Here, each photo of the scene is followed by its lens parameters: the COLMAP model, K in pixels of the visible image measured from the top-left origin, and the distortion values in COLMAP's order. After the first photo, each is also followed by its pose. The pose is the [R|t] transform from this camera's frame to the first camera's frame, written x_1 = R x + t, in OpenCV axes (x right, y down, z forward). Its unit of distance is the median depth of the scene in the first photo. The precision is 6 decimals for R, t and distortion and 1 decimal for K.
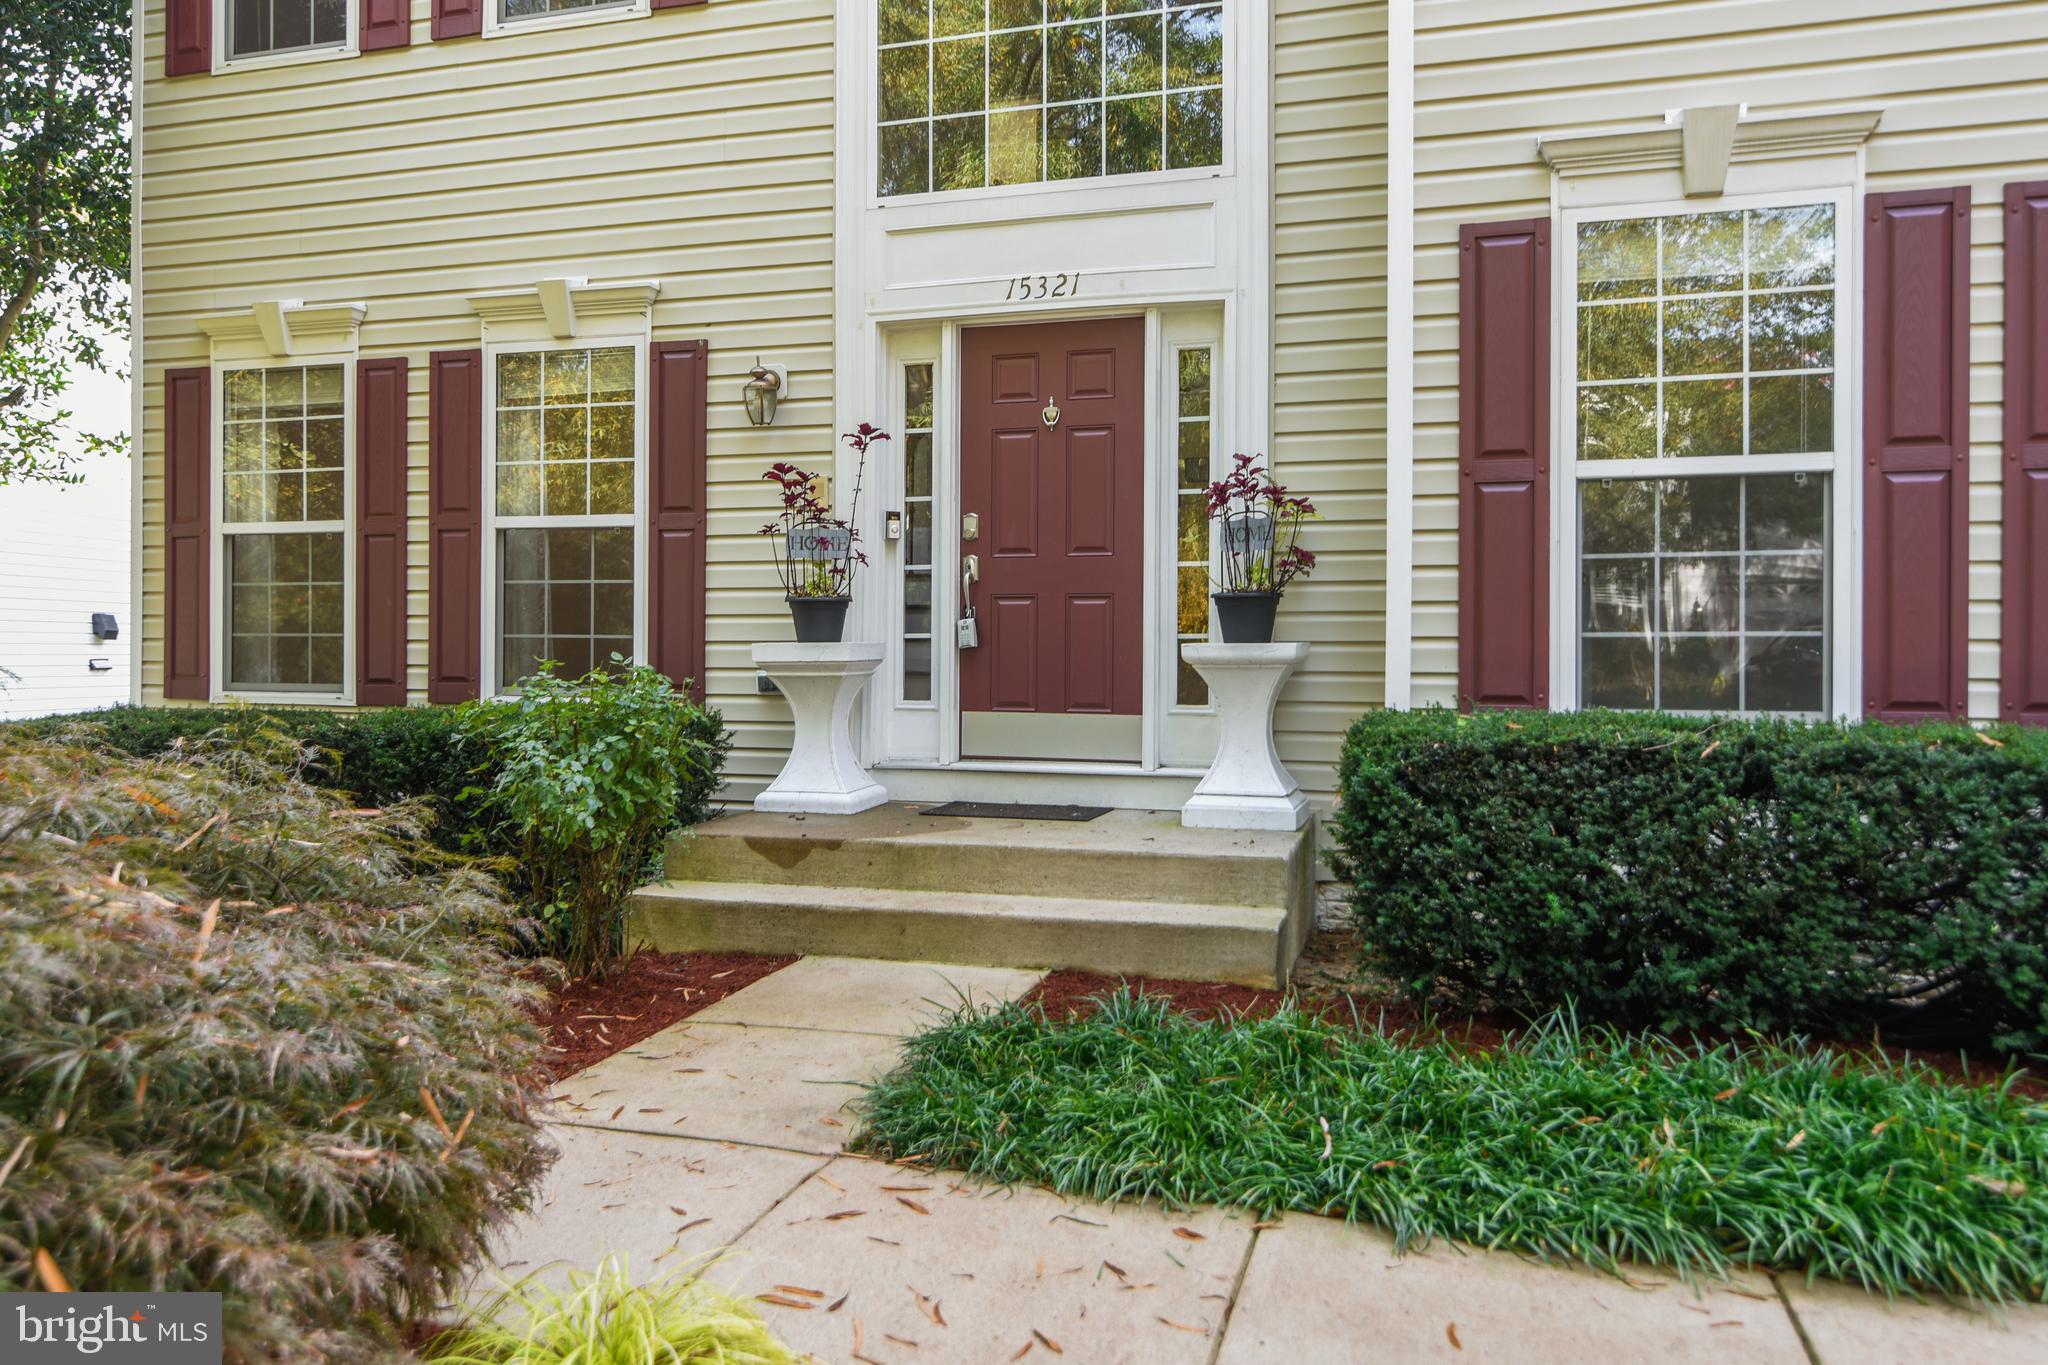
lens RADIAL K [[1458.9, 0, 1024.0], [0, 1458.9, 682.5], [0, 0, 1]] dist [0.002916, 0.002963]
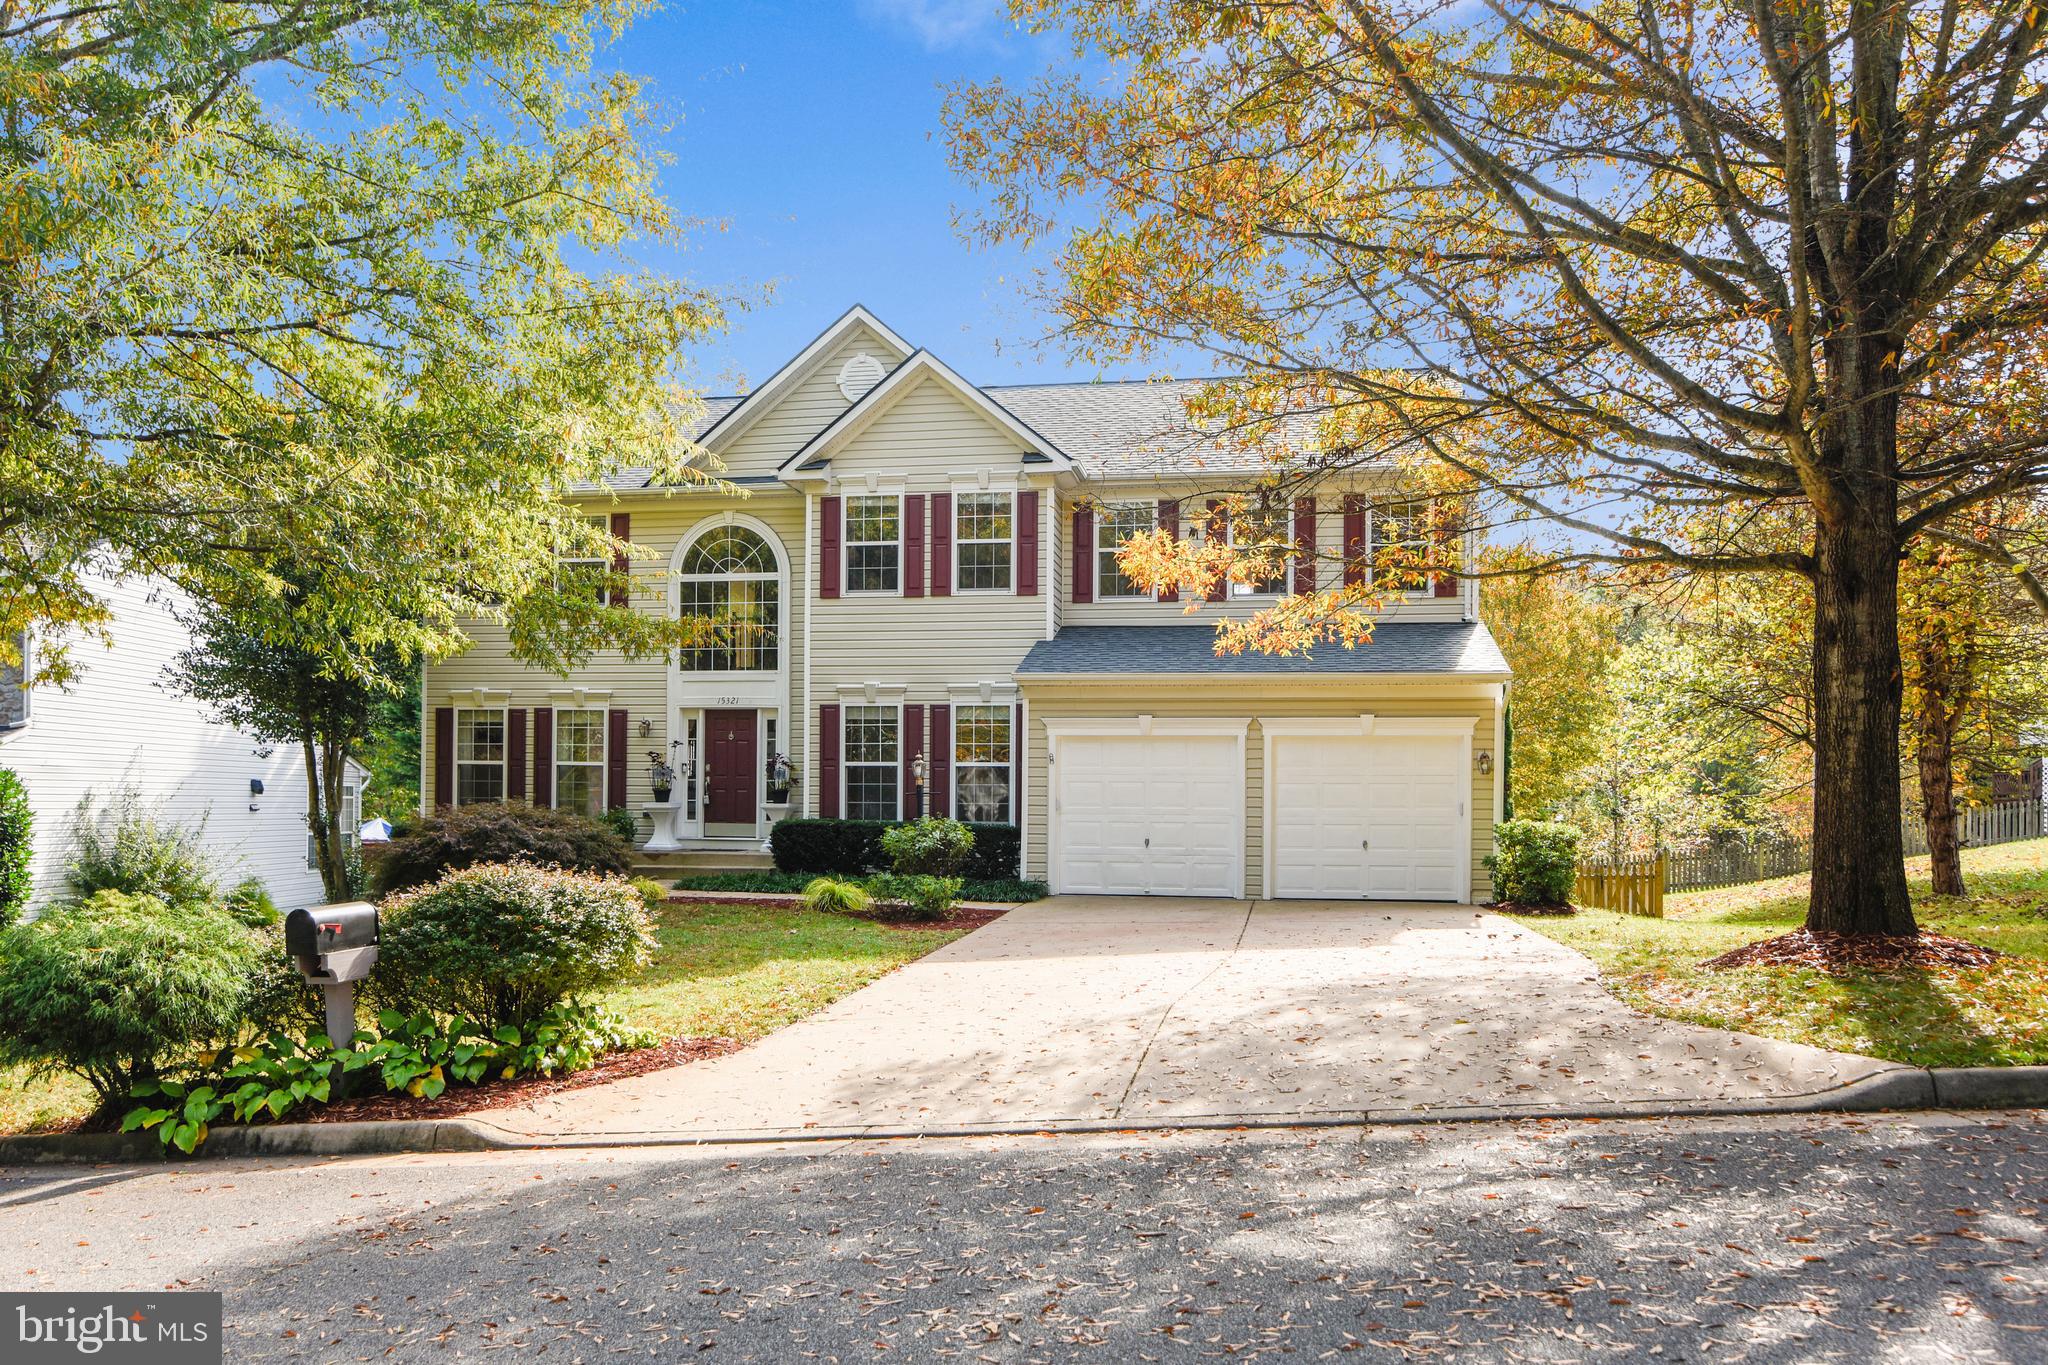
lens RADIAL K [[1508.8, 0, 1031.0], [0, 1508.8, 822.5], [0, 0, 1]] dist [0.005953, 0.002279]
pose [[0.993583, 0.004928, 0.112999, 0.307426], [-0.004166, 0.999967, -0.006980, 0.039654], [-0.113029, 0.006464, 0.993571, -2.512404]]
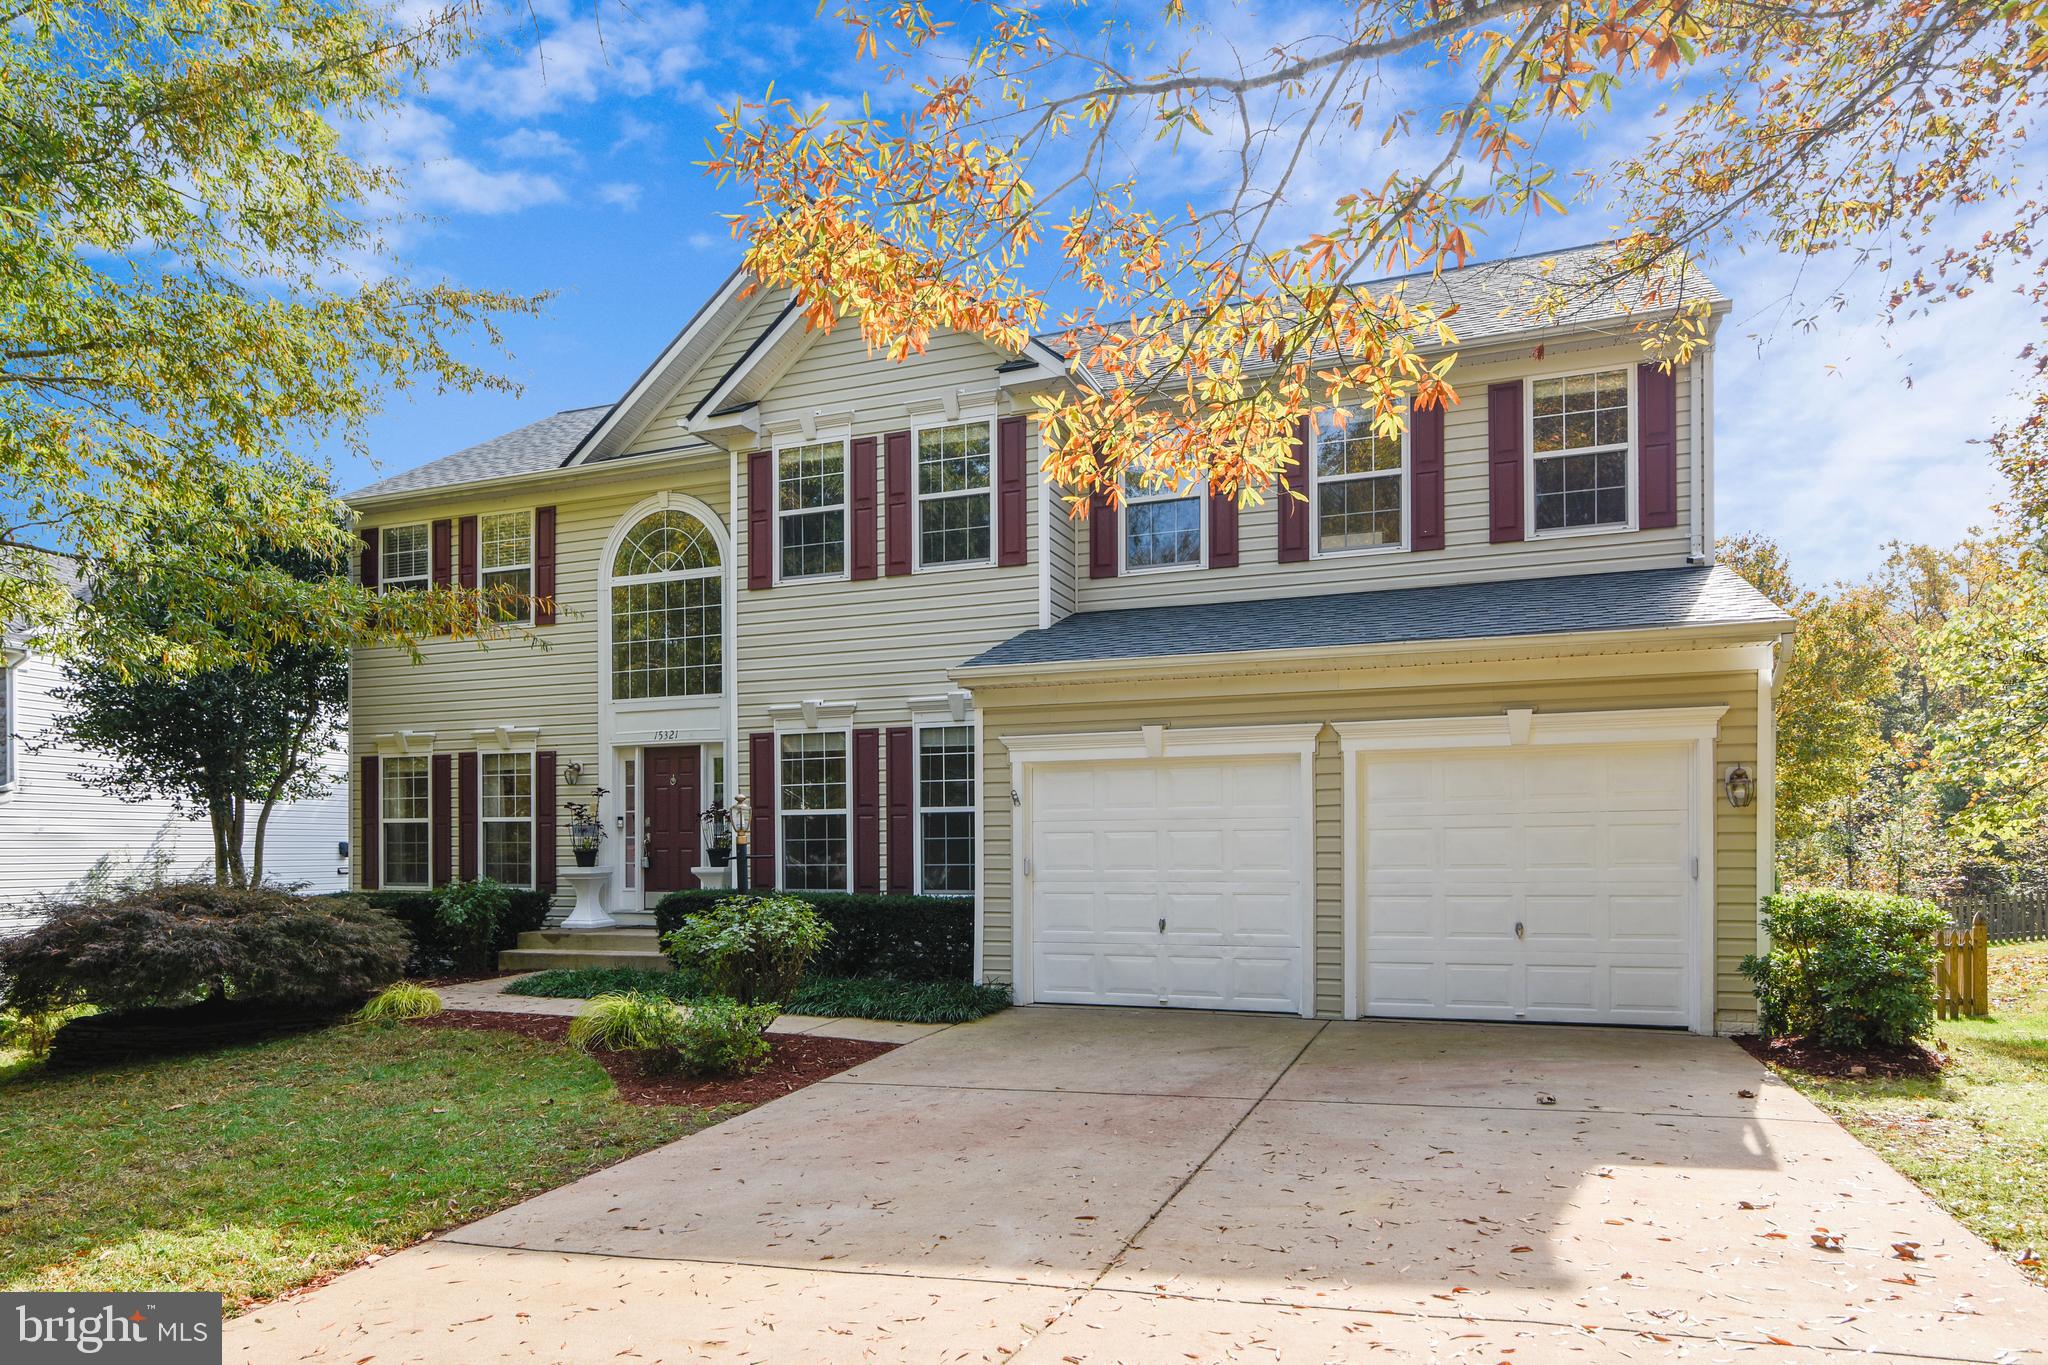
lens RADIAL K [[1260.7, 0, 1019.4], [0, 1260.7, 871.0], [0, 0, 1]] dist [0.003820, 0.000459]
pose [[0.996836, -0.007920, -0.079085, 0.806225], [0.007848, 0.999968, -0.001215, -0.009240], [0.079093, 0.000591, 0.996867, -1.217886]]
